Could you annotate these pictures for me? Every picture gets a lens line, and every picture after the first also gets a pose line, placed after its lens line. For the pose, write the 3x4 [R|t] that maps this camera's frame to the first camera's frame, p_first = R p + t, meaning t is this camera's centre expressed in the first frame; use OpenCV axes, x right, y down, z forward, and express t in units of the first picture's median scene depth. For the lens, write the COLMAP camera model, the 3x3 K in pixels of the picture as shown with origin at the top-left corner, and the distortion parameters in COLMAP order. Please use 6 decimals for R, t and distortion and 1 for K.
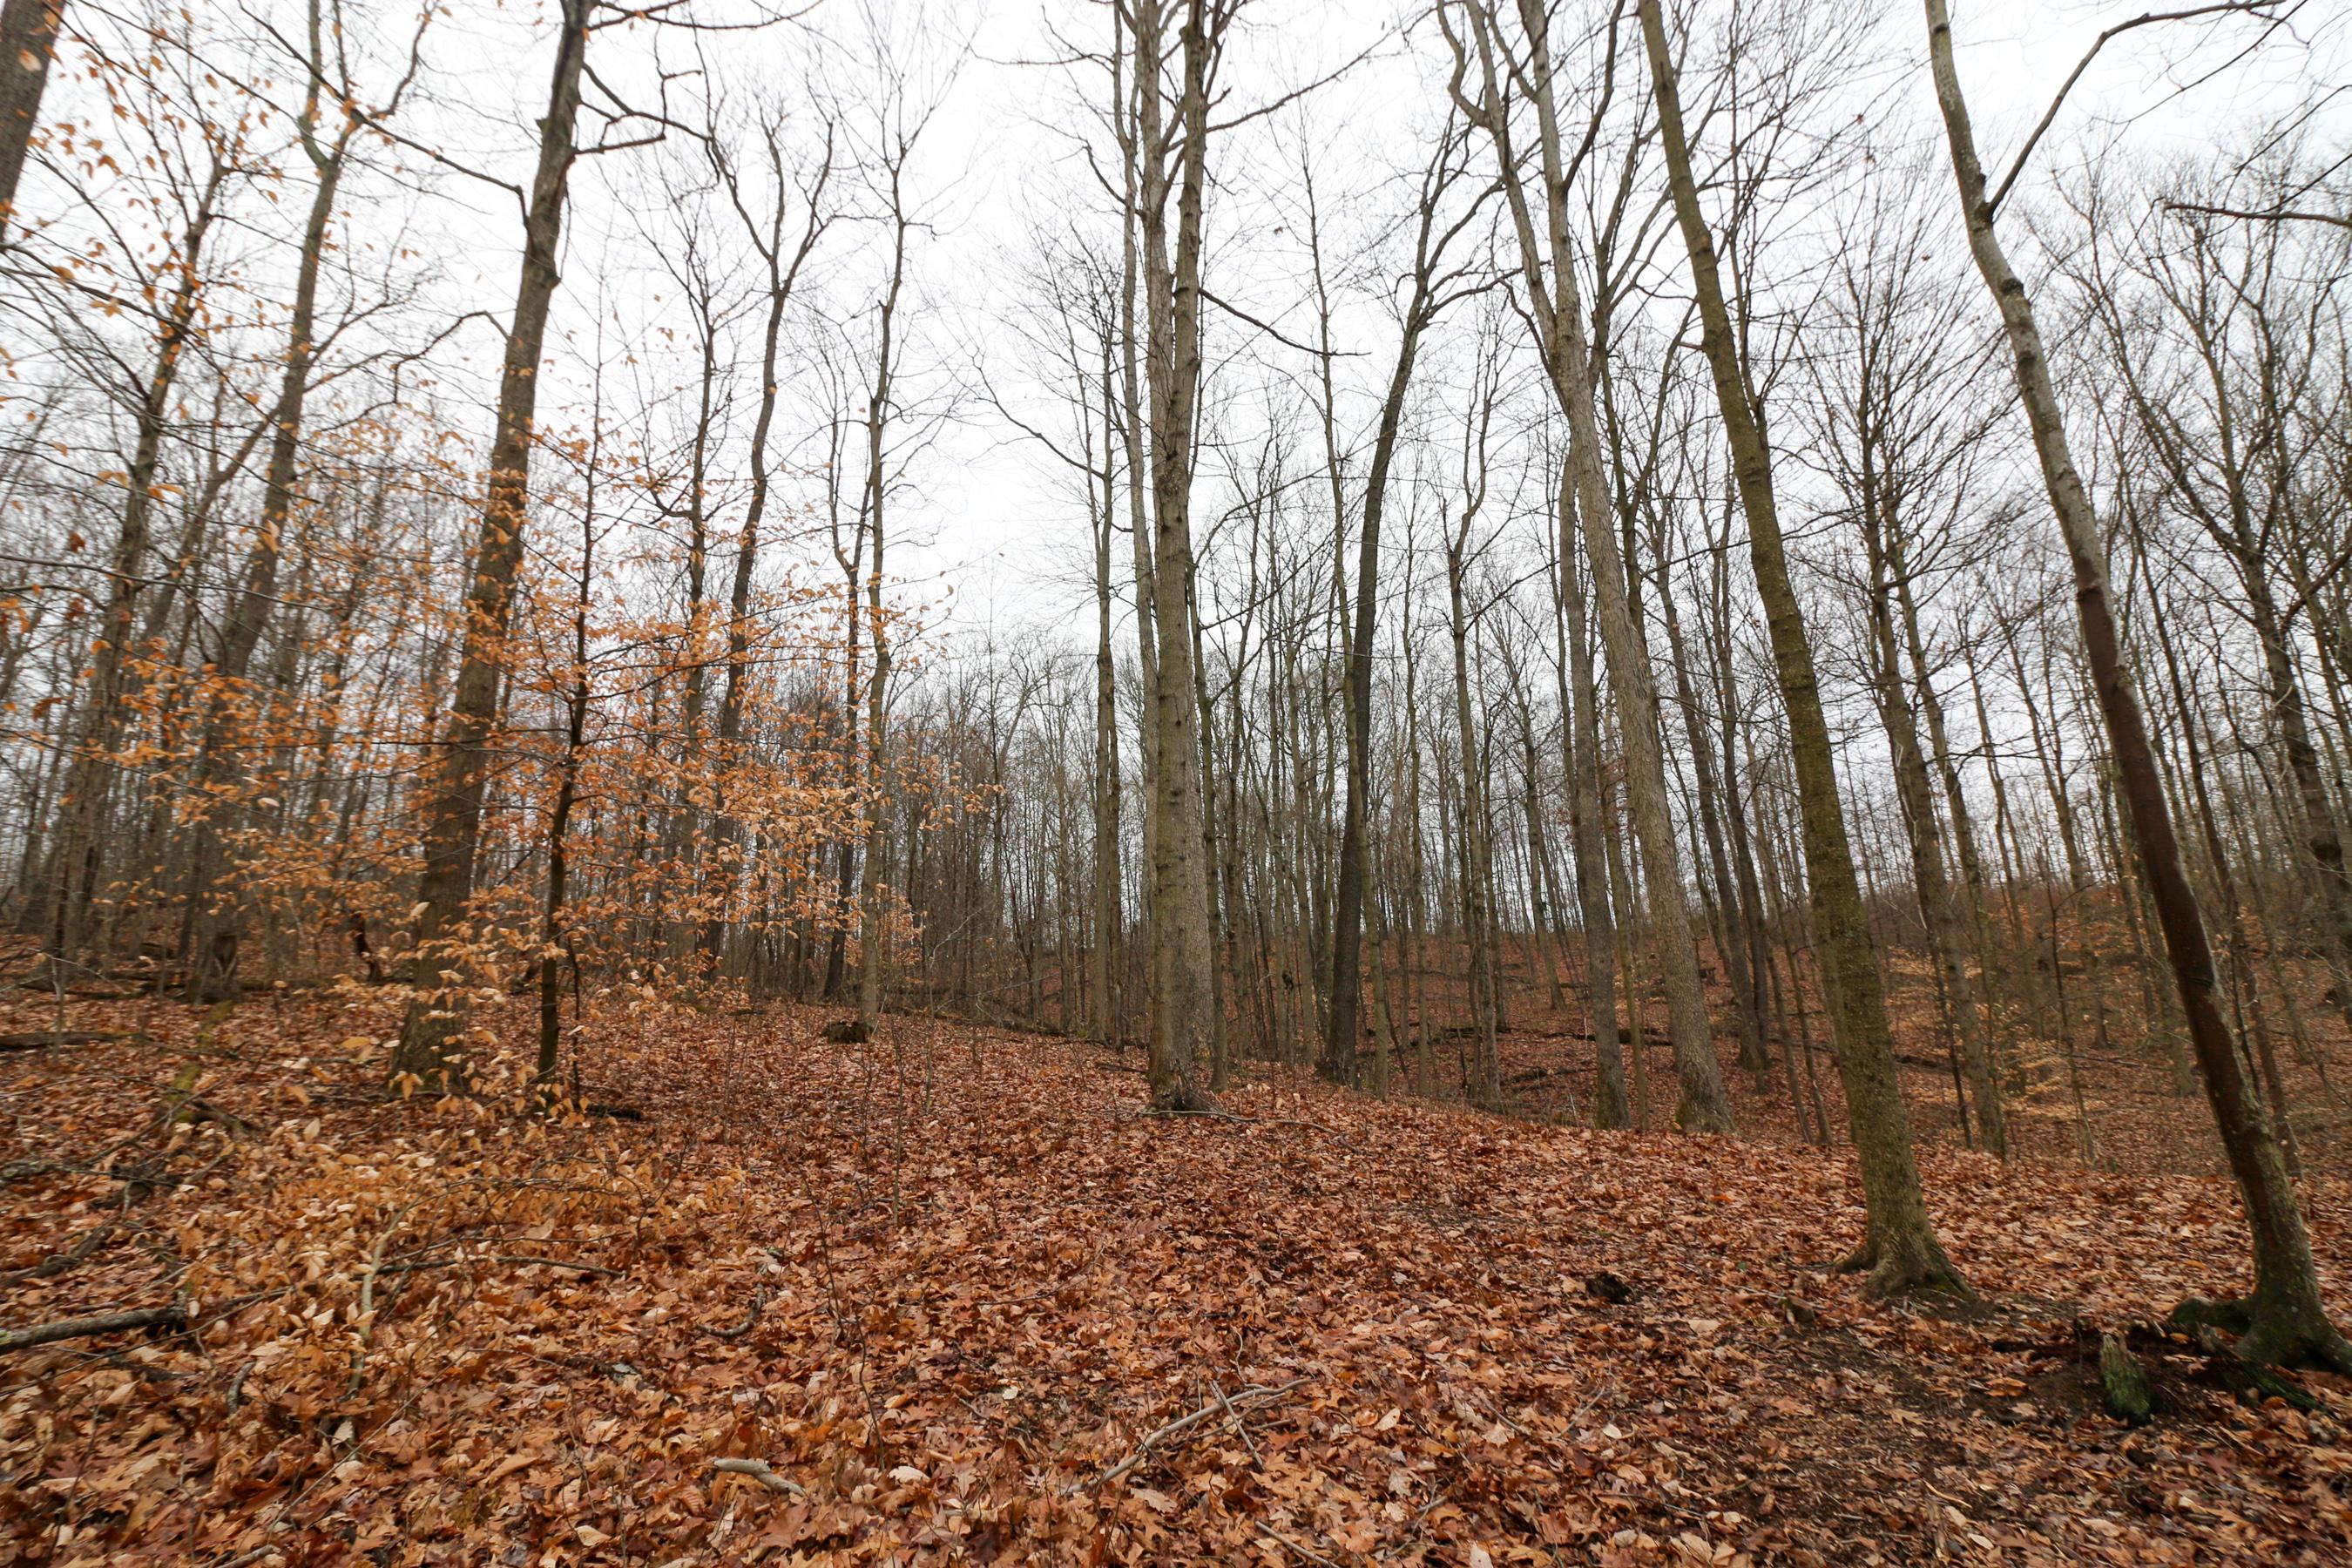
lens RADIAL K [[1126.7, 0, 1176.0], [0, 1126.7, 784.0], [0, 0, 1]] dist [0.003421, 0.000166]
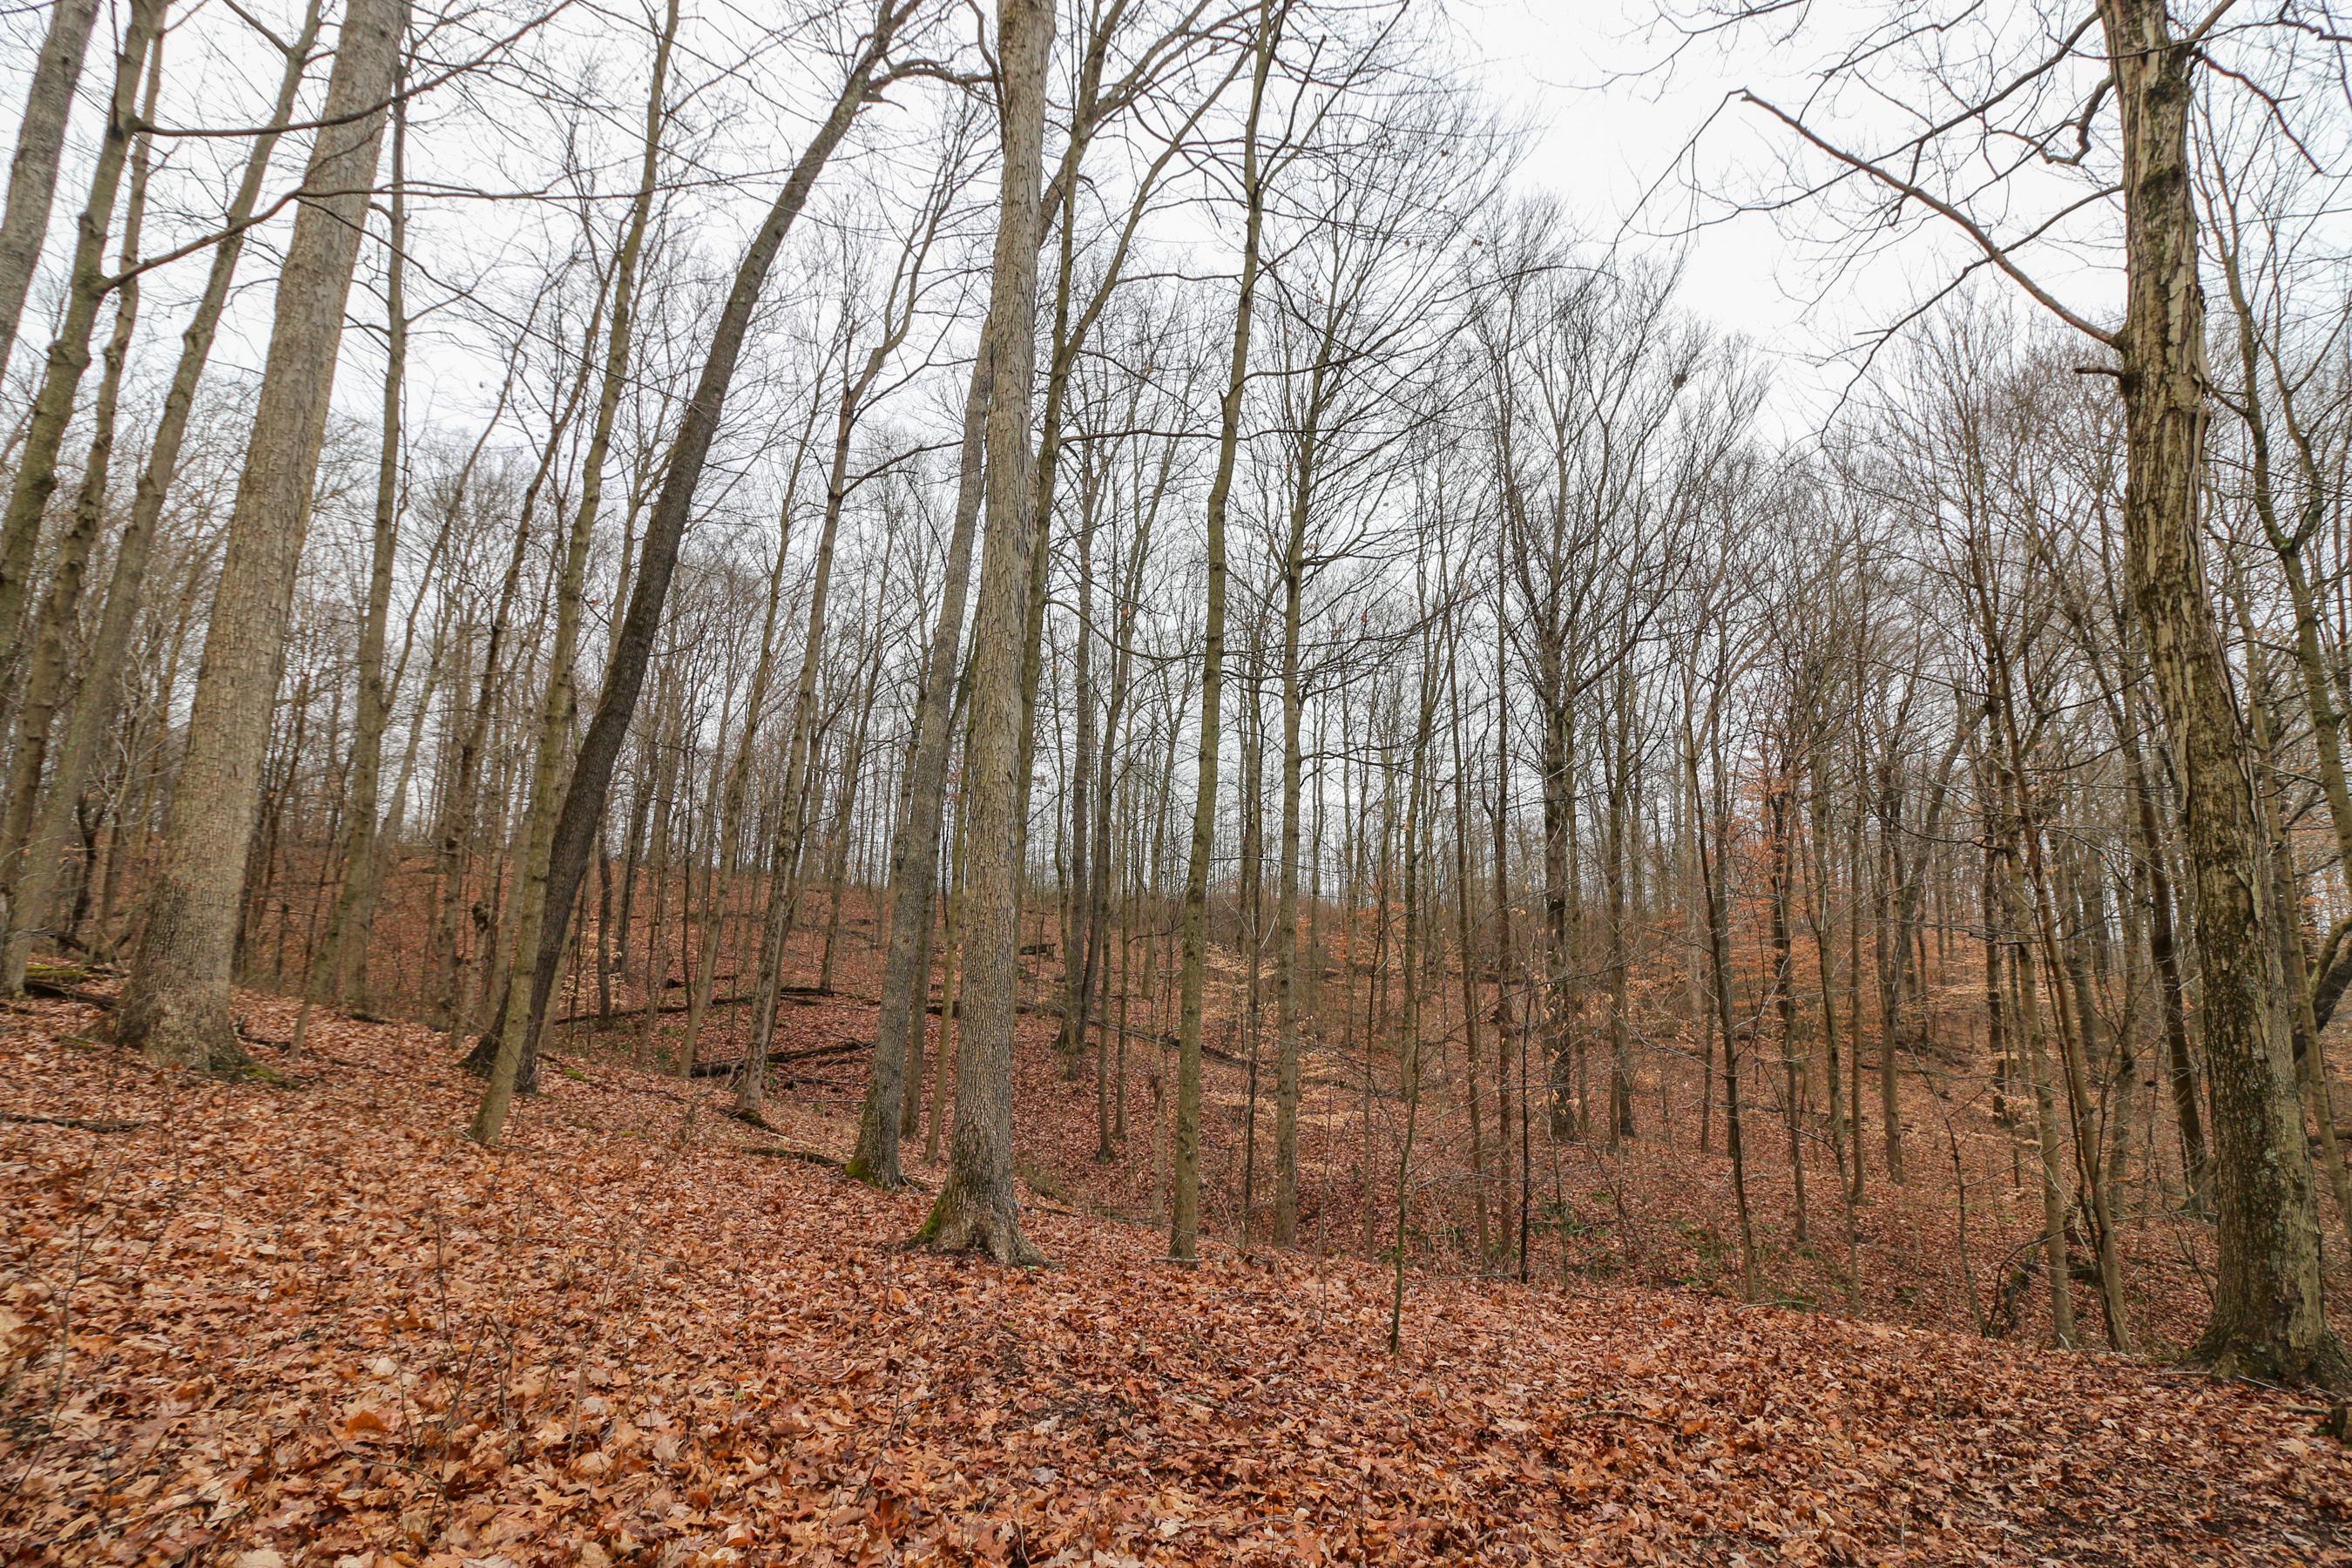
lens RADIAL K [[1126.7, 0, 1176.0], [0, 1126.7, 784.0], [0, 0, 1]] dist [0.003421, 0.000166]
pose [[0.850099, 0.172489, 0.497574, 0.067159], [-0.193704, 0.981017, -0.009138, 0.015192], [-0.489705, -0.088614, 0.867374, 0.134258]]
